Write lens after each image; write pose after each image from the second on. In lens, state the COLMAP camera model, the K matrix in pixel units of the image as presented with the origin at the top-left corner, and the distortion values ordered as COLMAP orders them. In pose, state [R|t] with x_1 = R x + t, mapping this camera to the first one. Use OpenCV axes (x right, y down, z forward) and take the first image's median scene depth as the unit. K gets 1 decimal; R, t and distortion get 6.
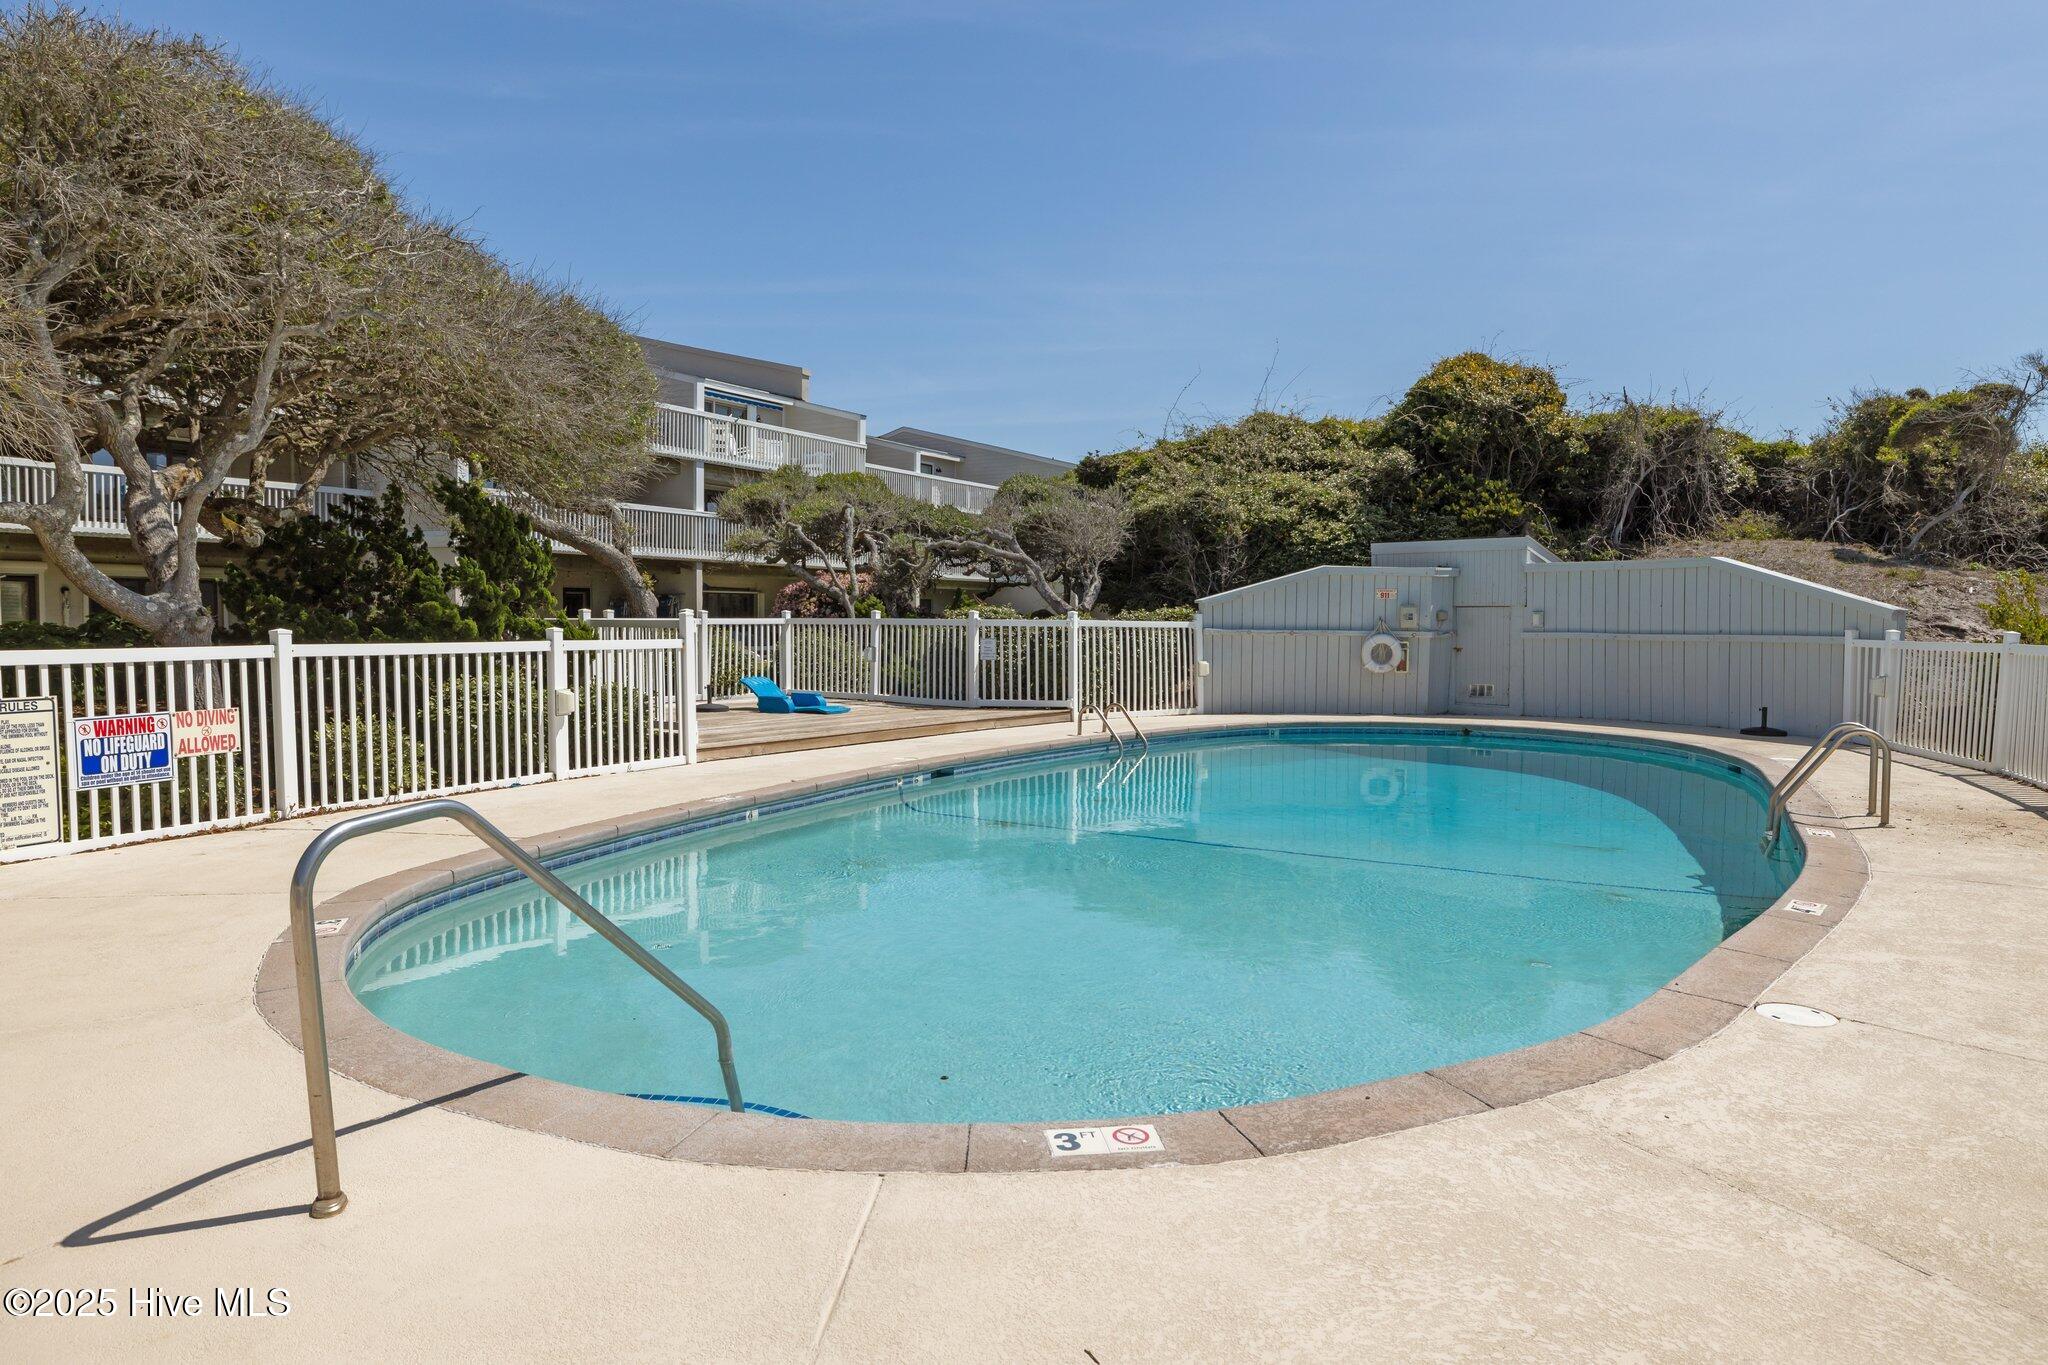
lens RADIAL K [[1293.9, 0, 1025.4], [0, 1293.9, 688.1], [0, 0, 1]] dist [-0.002798, -0.002450]
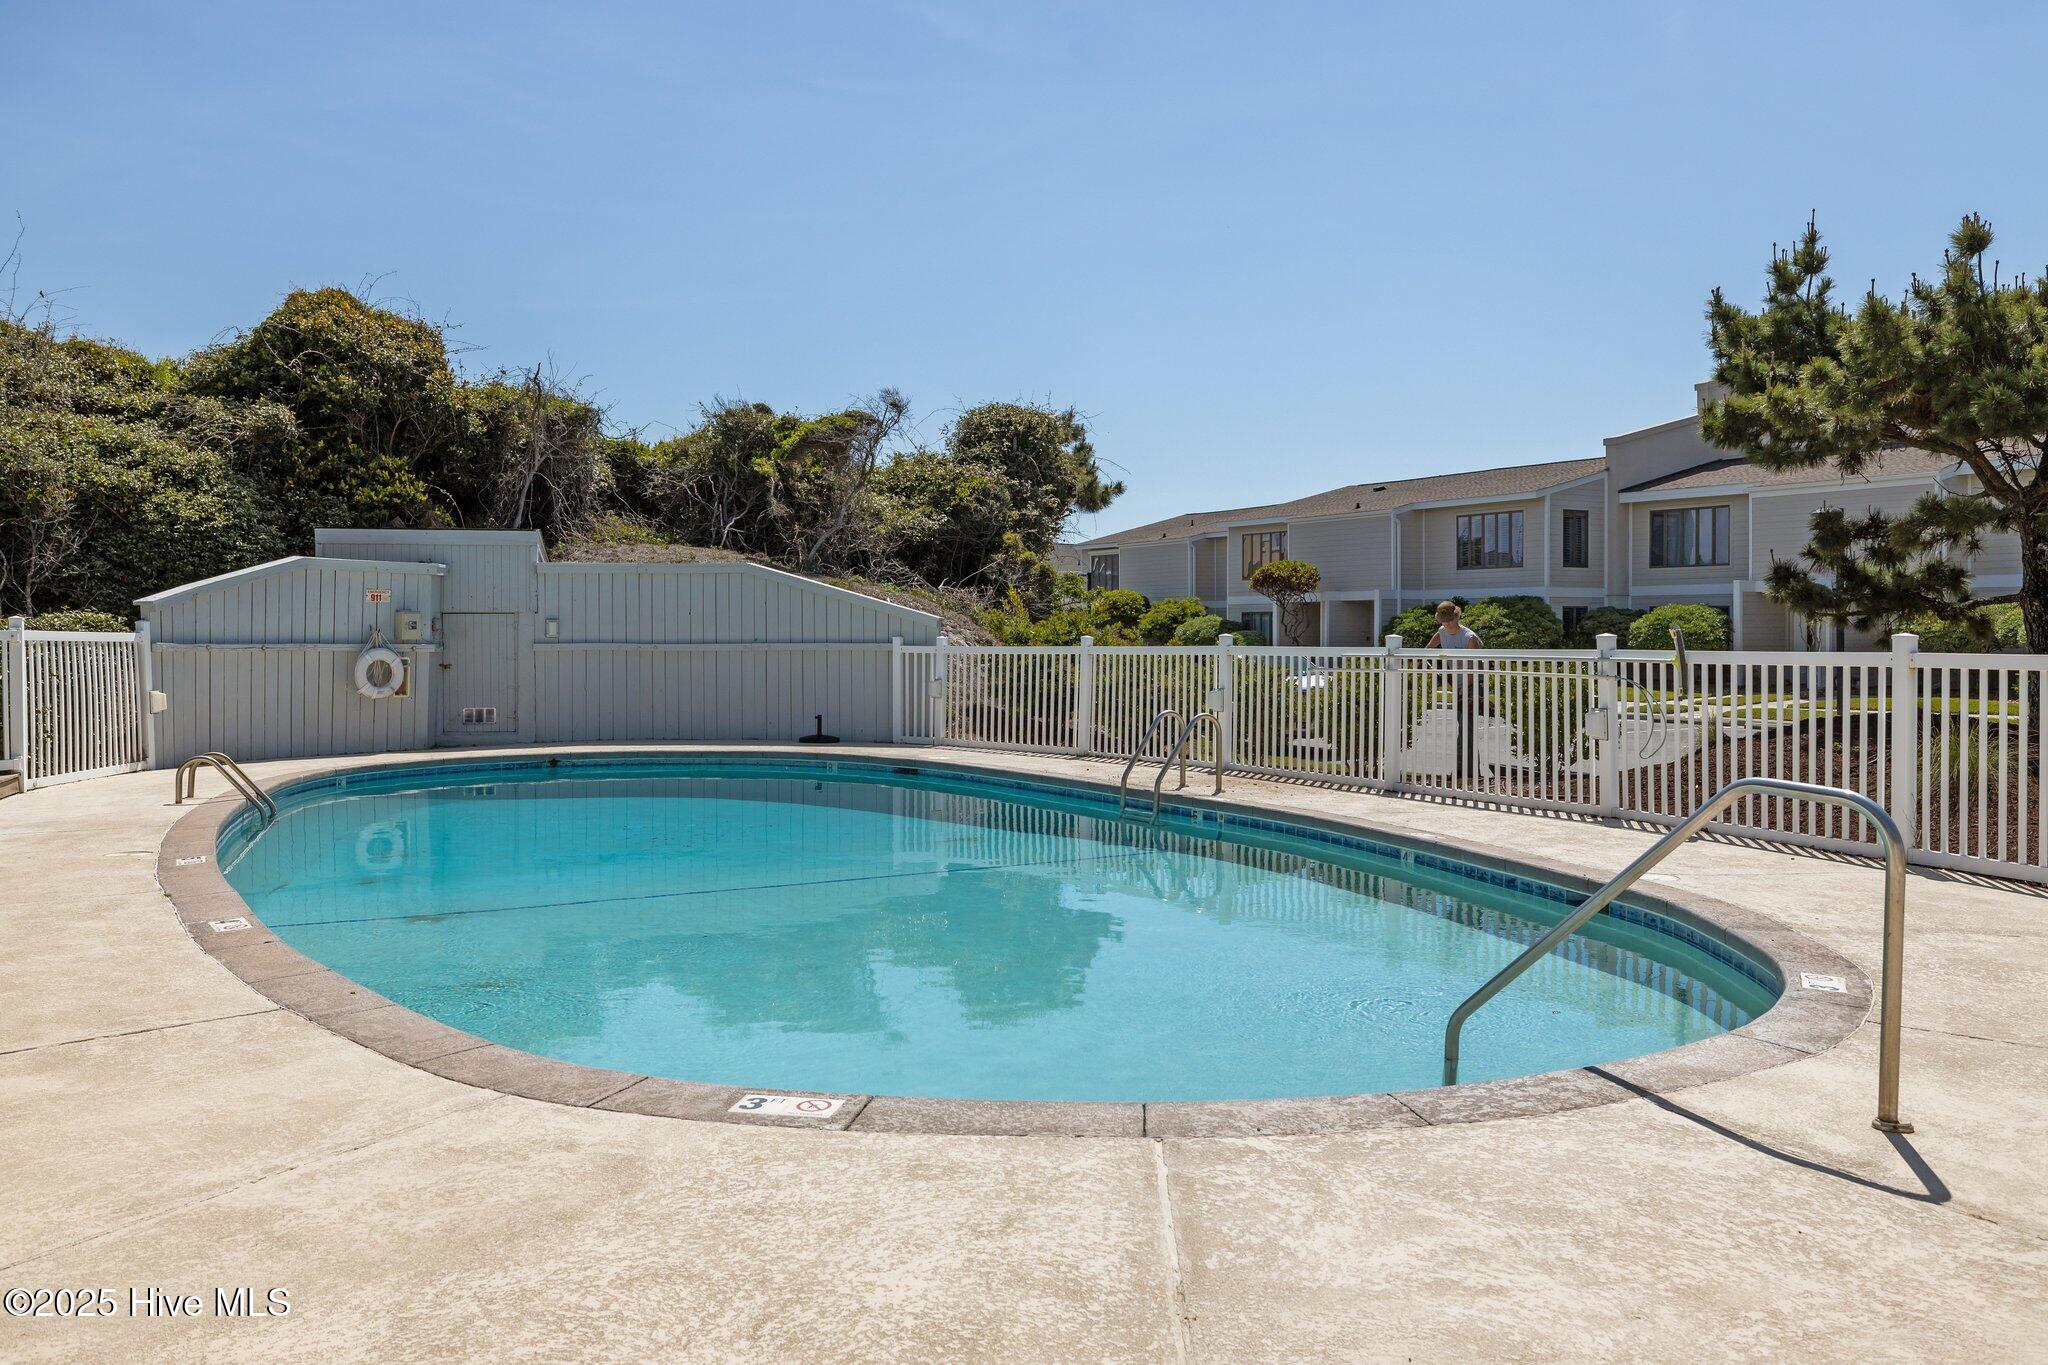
lens RADIAL K [[1682.7, 0, 1024.4], [0, 1682.7, 675.6], [0, 0, 1]] dist [0.003099, -0.003871]
pose [[0.513758, -0.025172, 0.857566, -0.379269], [0.050332, 0.998732, -0.000837, -0.005156], [-0.856458, 0.043593, 0.514373, 0.155478]]
